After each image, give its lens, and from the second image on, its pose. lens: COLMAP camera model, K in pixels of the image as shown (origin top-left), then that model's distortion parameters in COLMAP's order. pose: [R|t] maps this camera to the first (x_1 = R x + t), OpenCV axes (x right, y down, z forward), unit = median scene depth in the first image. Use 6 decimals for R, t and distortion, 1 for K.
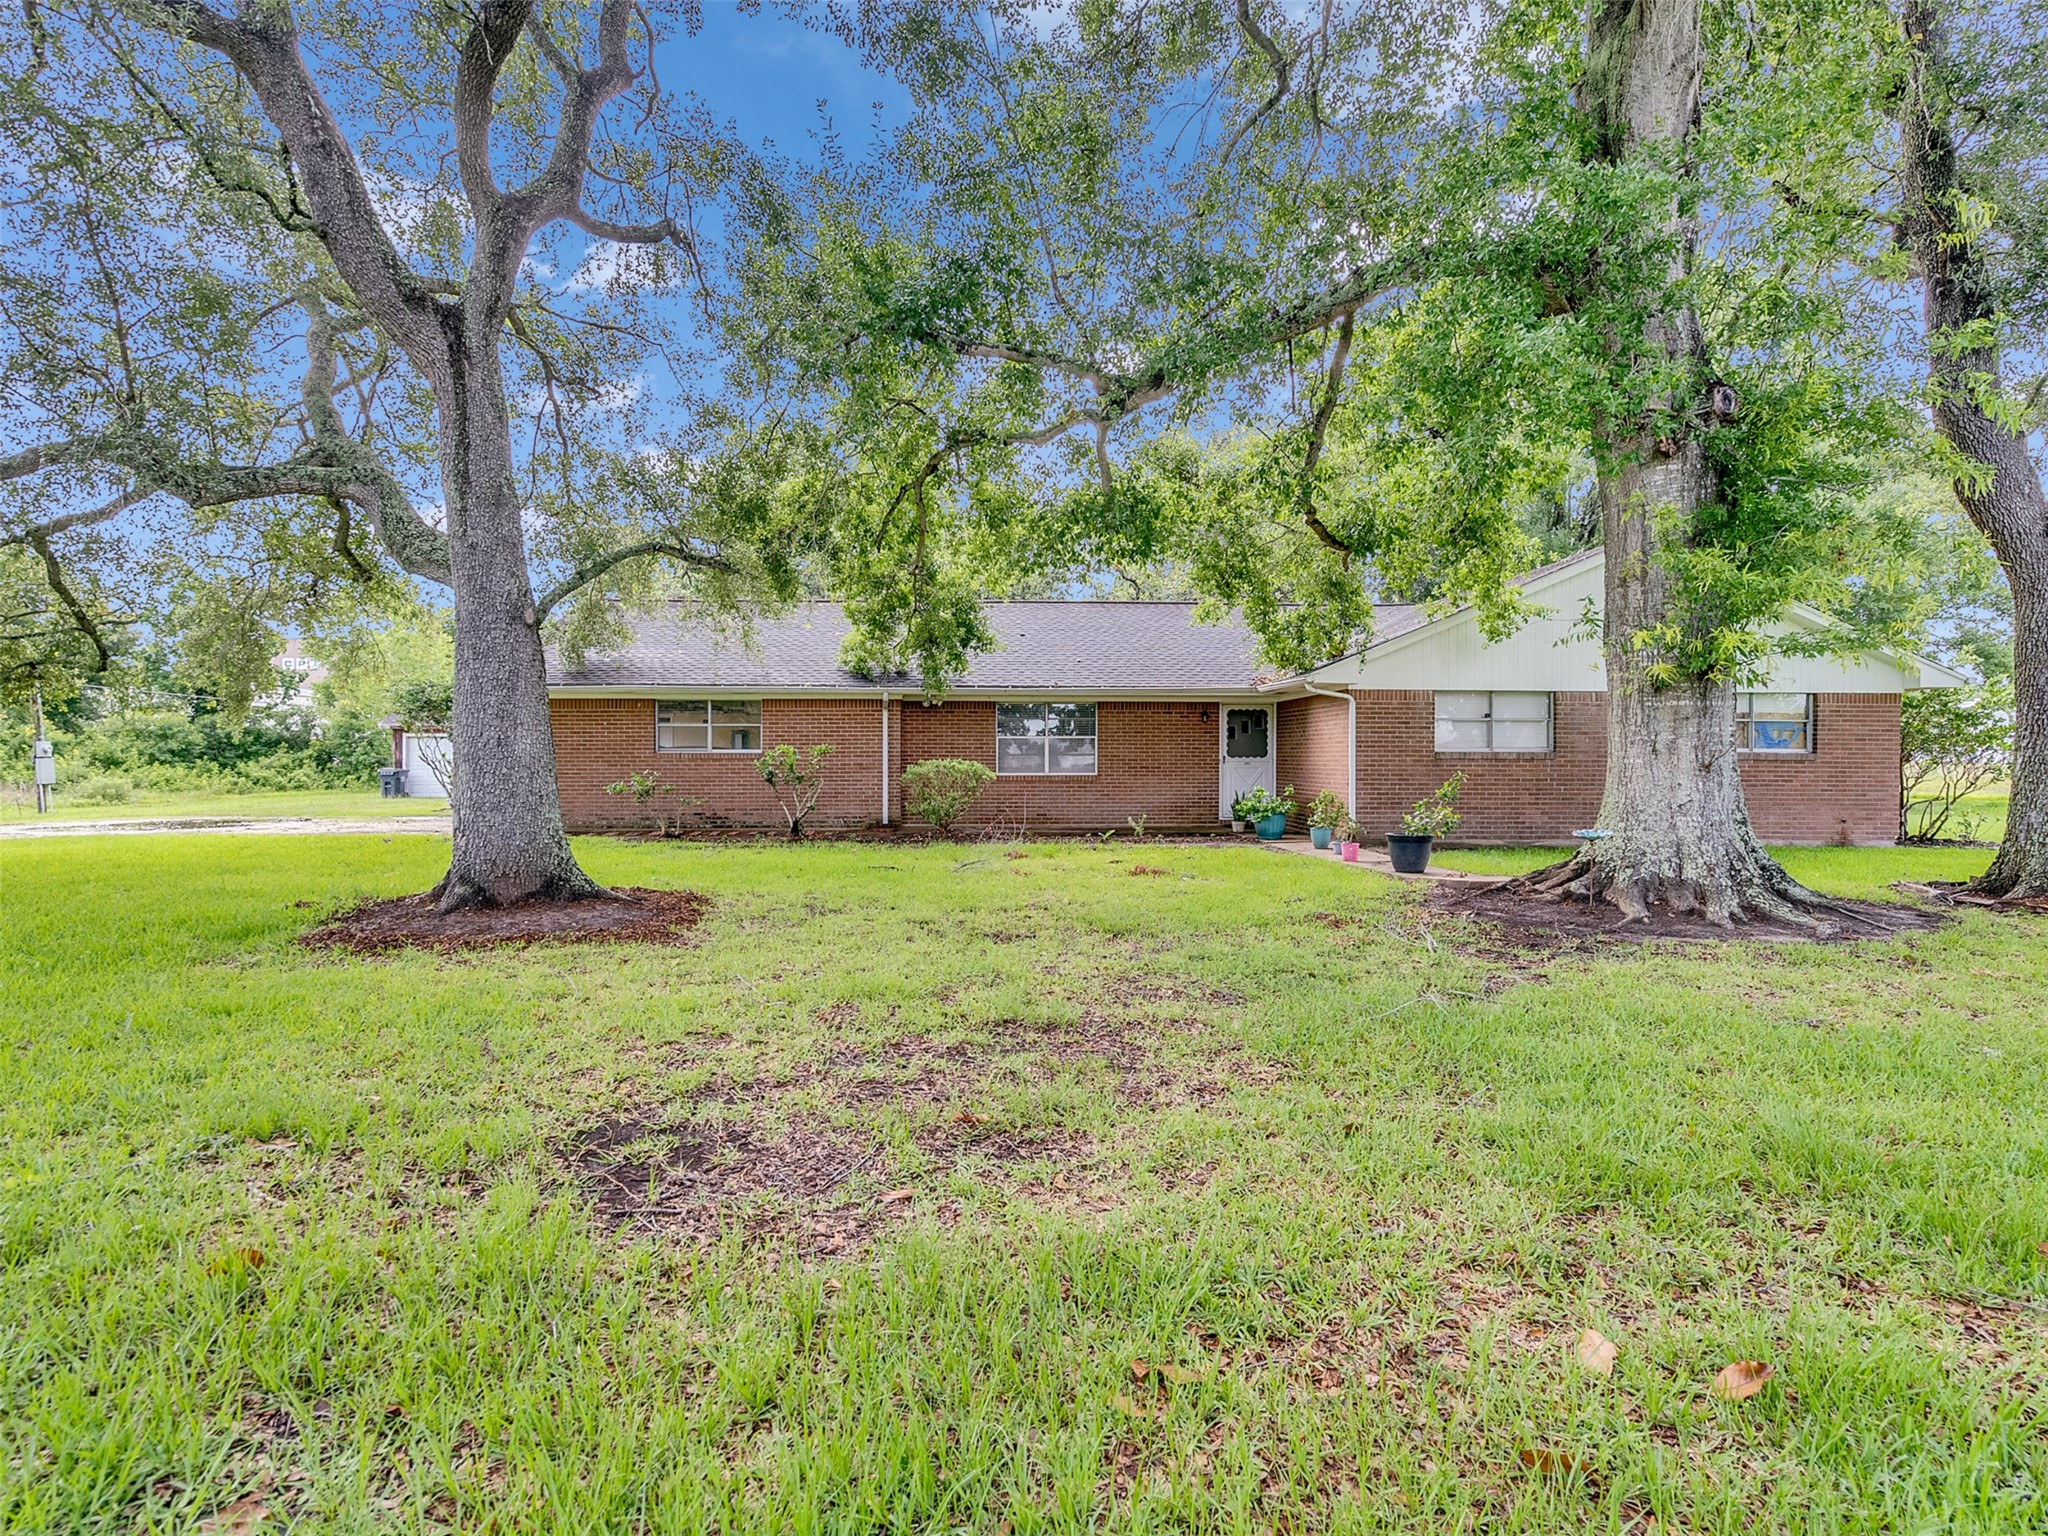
lens RADIAL K [[1043.7, 0, 1022.1], [0, 1043.7, 761.2], [0, 0, 1]] dist [0.001085, 0.000288]
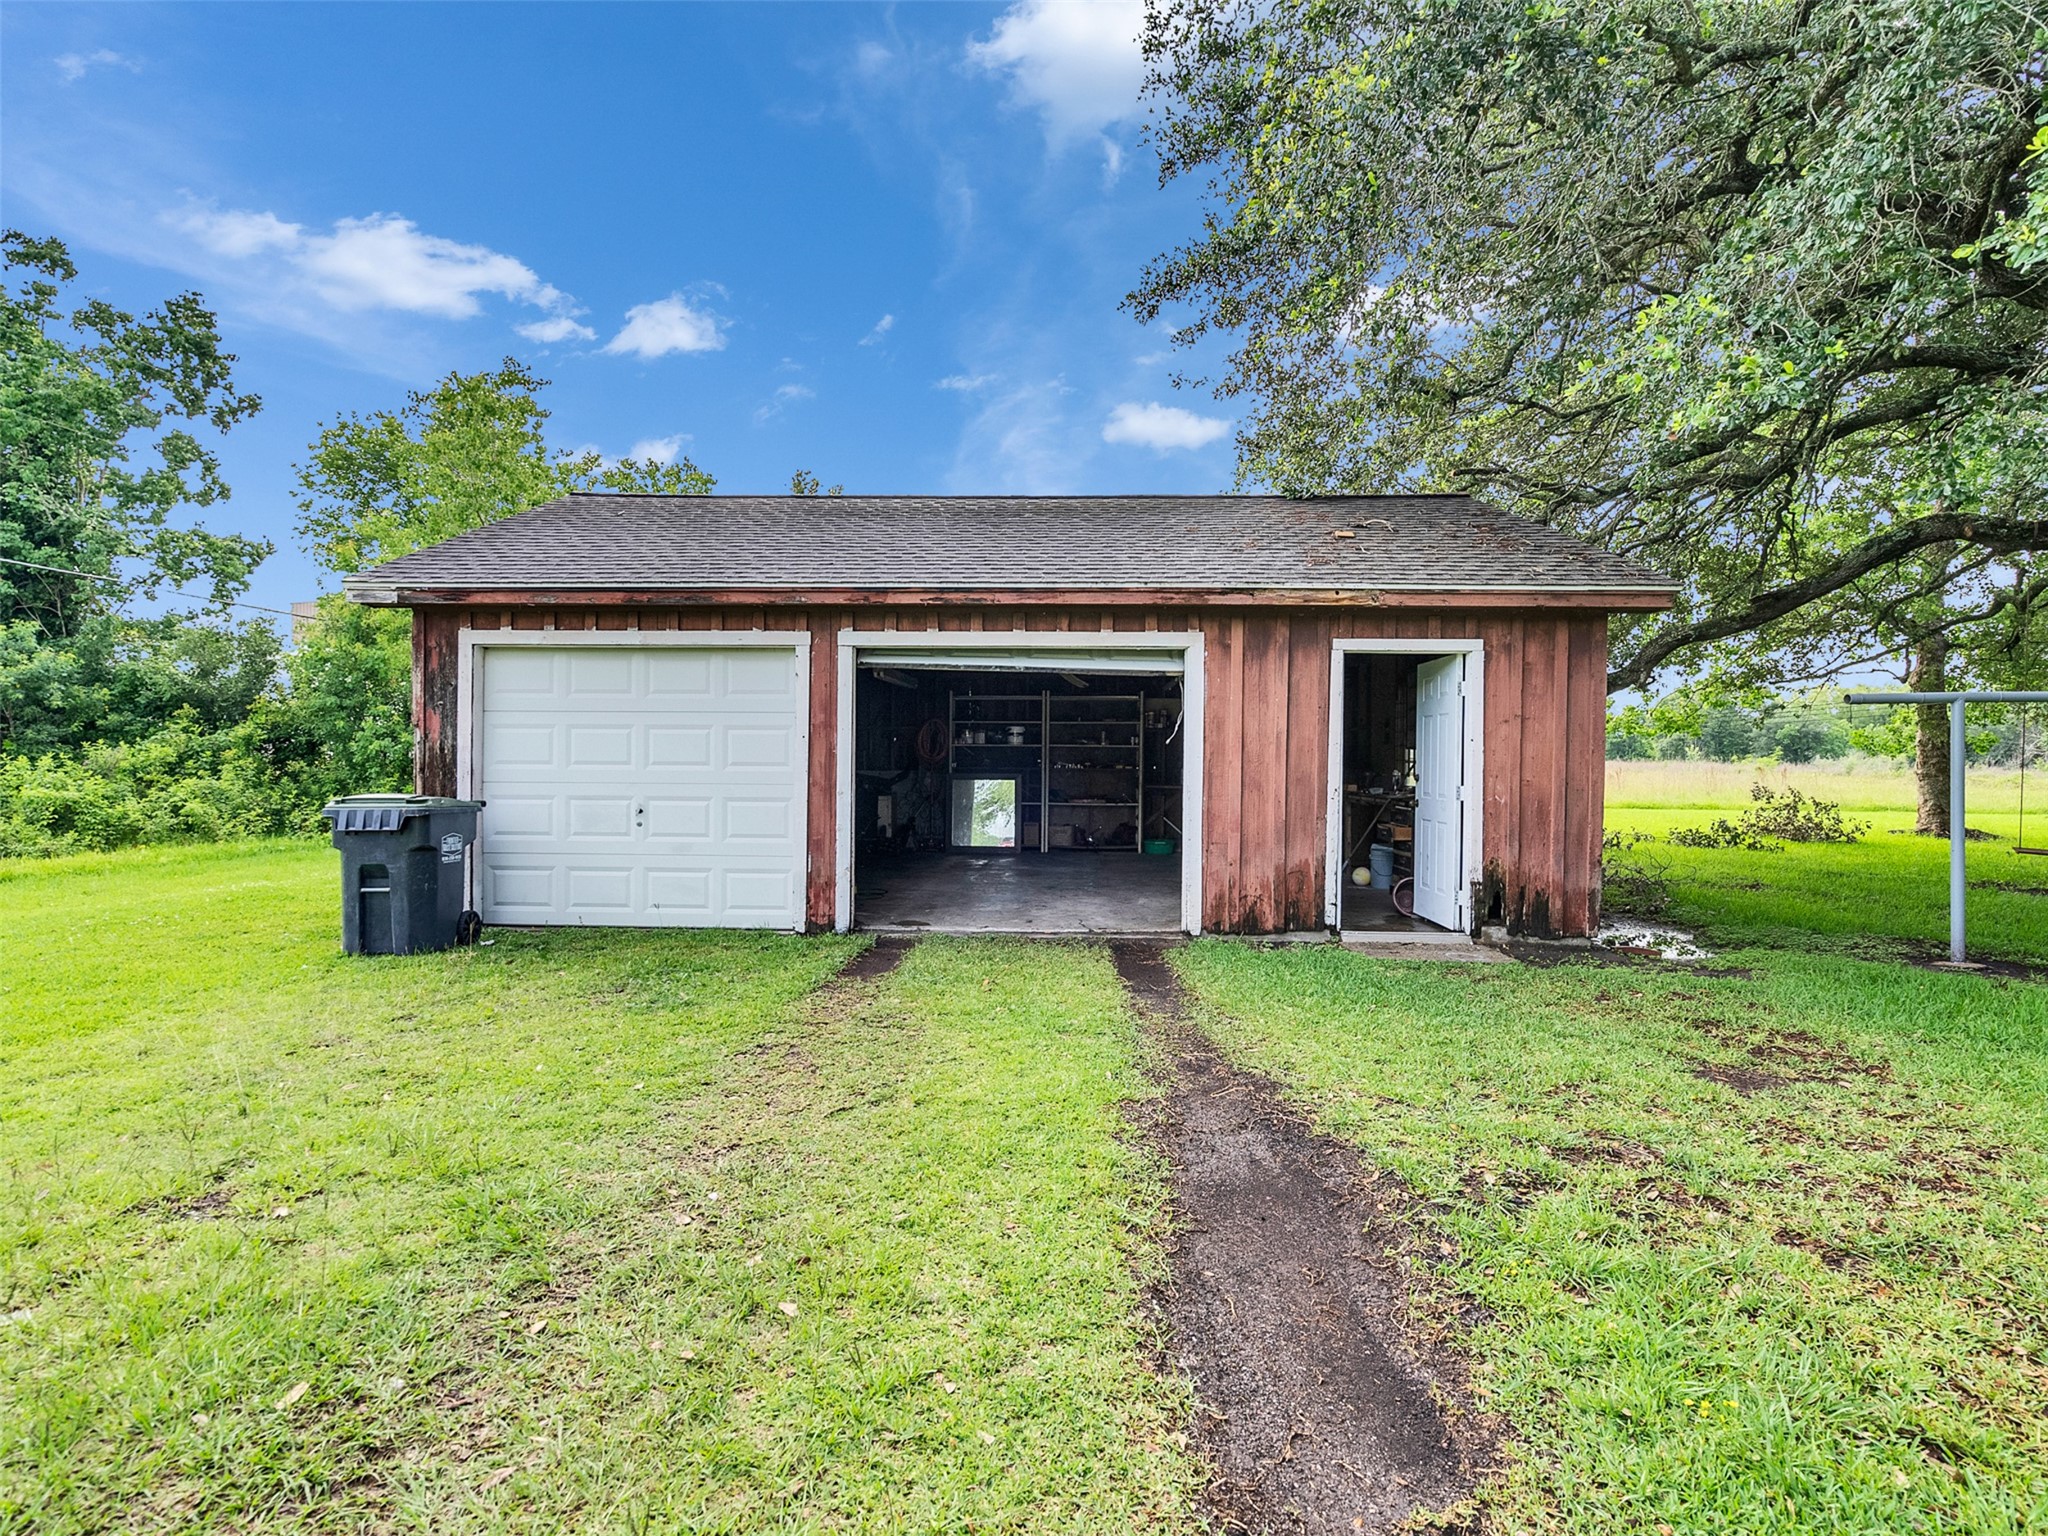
lens RADIAL K [[1043.7, 0, 1025.2], [0, 1043.7, 765.2], [0, 0, 1]] dist [0.001085, 0.000288]
pose [[0.996966, 0.011161, -0.077030, -0.372497], [-0.010971, 0.999936, 0.002883, -0.000501], [0.077057, -0.002029, 0.997025, 0.642824]]
